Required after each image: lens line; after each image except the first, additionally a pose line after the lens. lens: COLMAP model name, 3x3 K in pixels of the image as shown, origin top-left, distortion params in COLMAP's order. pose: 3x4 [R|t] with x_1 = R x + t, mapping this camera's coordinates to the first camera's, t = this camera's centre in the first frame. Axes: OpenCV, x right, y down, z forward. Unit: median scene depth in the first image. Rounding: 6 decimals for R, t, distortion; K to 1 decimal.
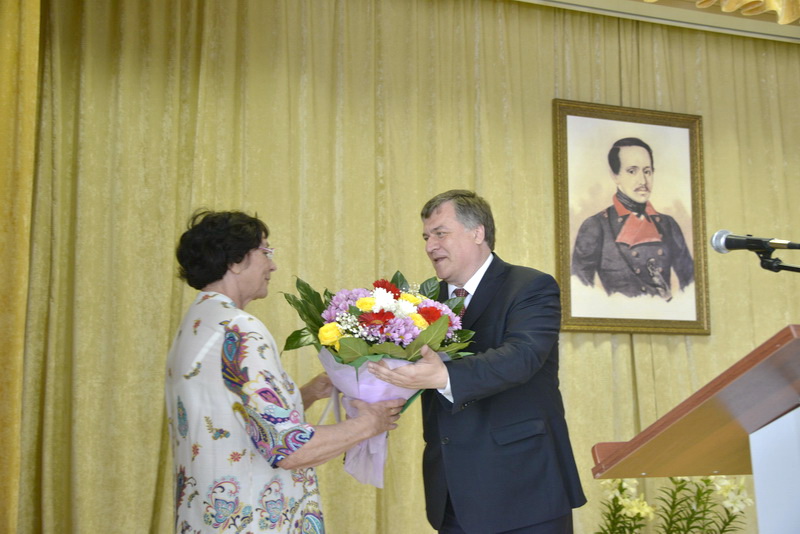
lens RADIAL K [[857.9, 0, 399.3], [0, 857.9, 267.8], [0, 0, 1]] dist [0.105280, 0.000000]
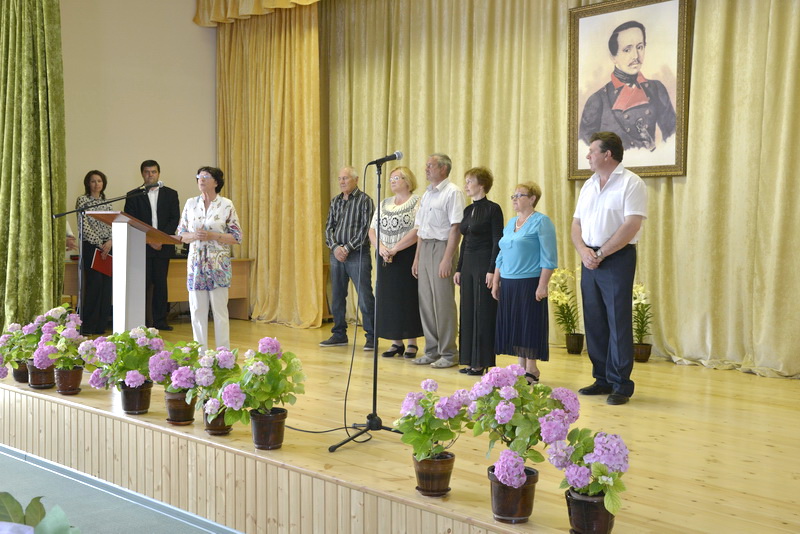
lens RADIAL K [[983.6, 0, 399.2], [0, 983.6, 265.3], [0, 0, 1]] dist [0.204945, 0.000000]
pose [[0.407863, 0.054623, -0.911408, 1.524868], [0.138985, 0.982862, 0.121103, -0.026046], [0.902403, -0.176065, 0.393281, 0.061481]]
